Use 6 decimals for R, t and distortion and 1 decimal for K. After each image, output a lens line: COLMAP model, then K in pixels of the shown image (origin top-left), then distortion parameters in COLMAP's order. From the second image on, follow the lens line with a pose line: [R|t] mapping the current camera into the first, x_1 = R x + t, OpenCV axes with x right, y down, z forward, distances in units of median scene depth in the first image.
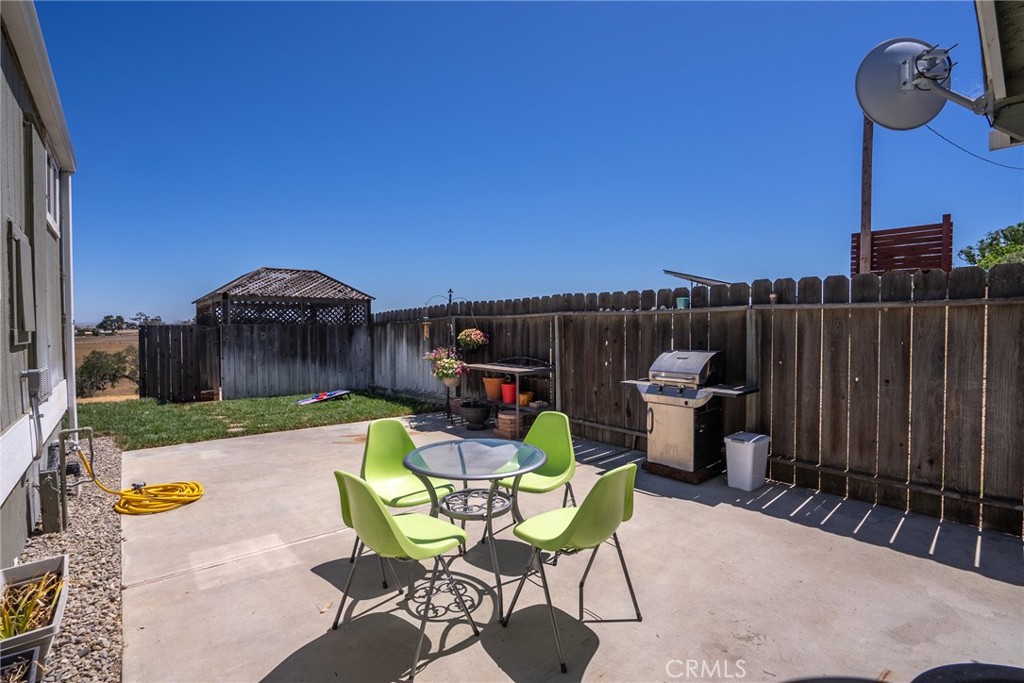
lens RADIAL K [[480.8, 0, 506.6], [0, 480.8, 339.5], [0, 0, 1]] dist [-0.043580, 0.021046]
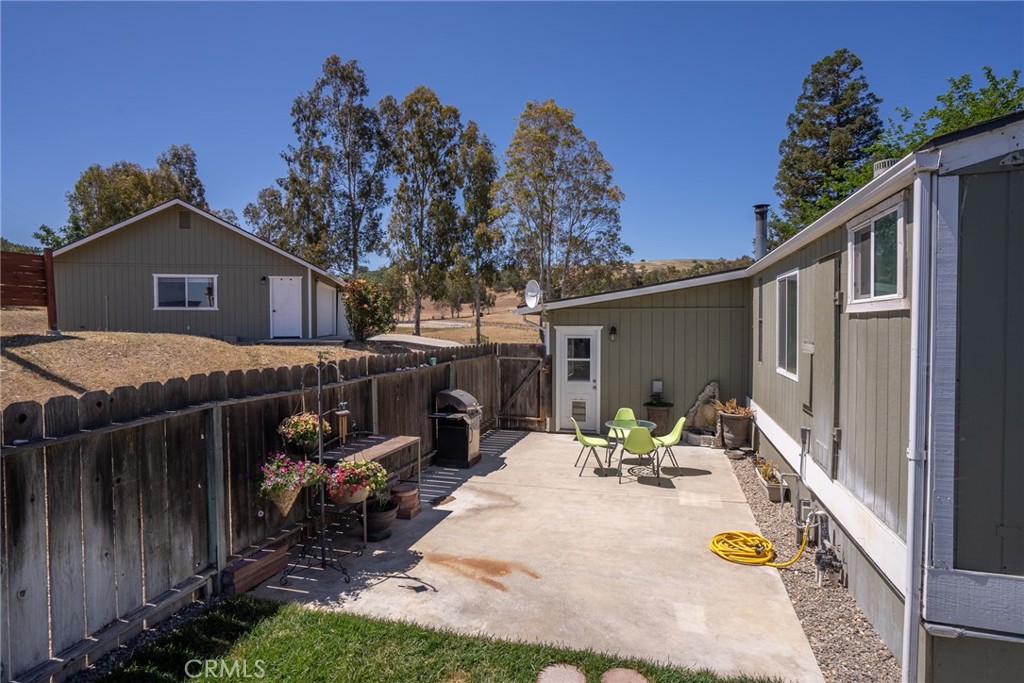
lens RADIAL K [[553.9, 0, 512.0], [0, 553.9, 341.5], [0, 0, 1]] dist [0.000468, 0.000088]
pose [[-0.569106, -0.021476, 0.821984, -1.208431], [0.024980, 0.998746, 0.043389, -0.208391], [-0.821885, 0.045226, -0.567856, 1.765018]]
